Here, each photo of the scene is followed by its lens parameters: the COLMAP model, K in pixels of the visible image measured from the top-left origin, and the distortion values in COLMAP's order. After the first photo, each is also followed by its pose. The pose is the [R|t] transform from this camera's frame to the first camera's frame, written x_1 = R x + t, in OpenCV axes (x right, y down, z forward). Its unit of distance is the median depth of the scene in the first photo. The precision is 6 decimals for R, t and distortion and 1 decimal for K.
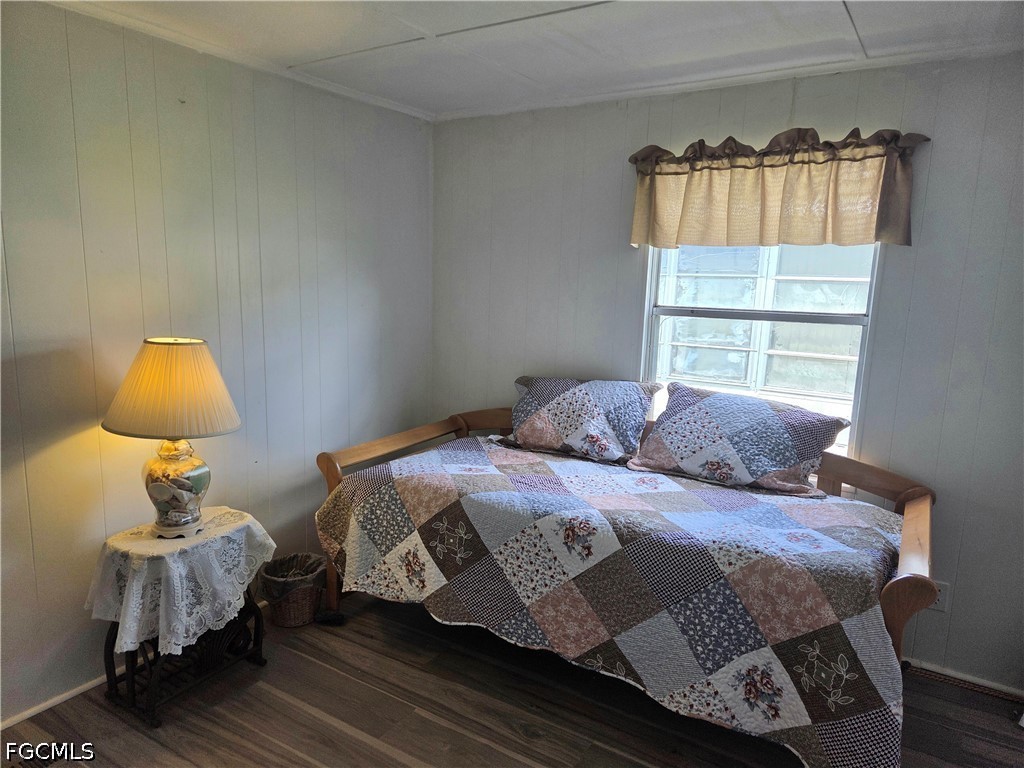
lens RADIAL K [[681.0, 0, 493.2], [0, 681.0, 389.7], [0, 0, 1]] dist [0.063907, -0.043767]
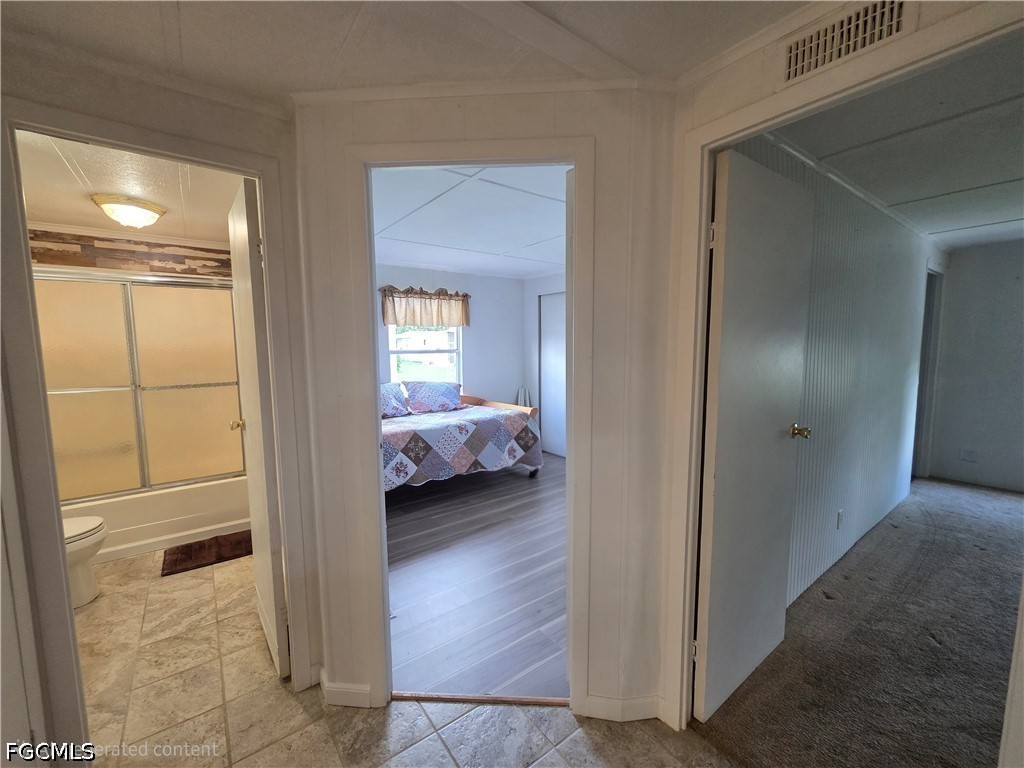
lens RADIAL K [[422.5, 0, 494.9], [0, 422.5, 379.3], [0, 0, 1]] dist [0.005115, -0.001716]
pose [[0.365661, -0.106550, 0.924629, -1.244043], [0.170058, 0.984351, 0.046180, -0.037901], [-0.915080, 0.140354, 0.378059, 0.163528]]
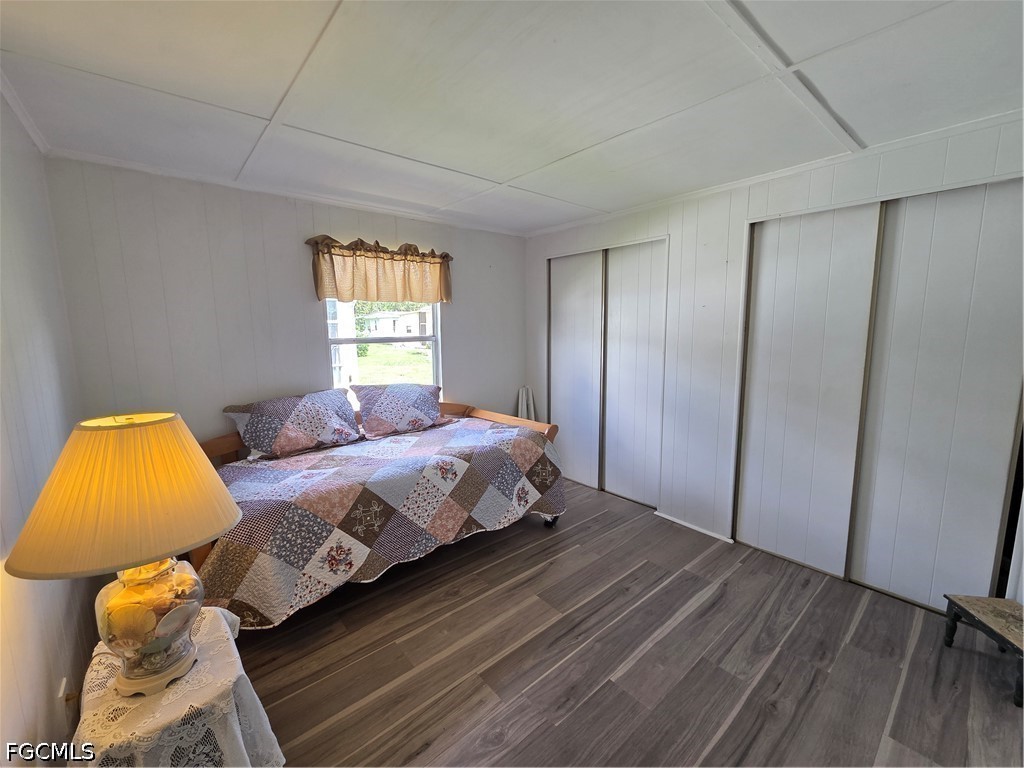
lens RADIAL K [[422.5, 0, 501.2], [0, 422.5, 380.6], [0, 0, 1]] dist [0.005115, -0.001716]
pose [[0.290663, -0.156500, 0.943940, -0.701551], [0.174004, 0.978729, 0.108688, -0.084717], [-0.940871, 0.132658, 0.311712, 0.447631]]
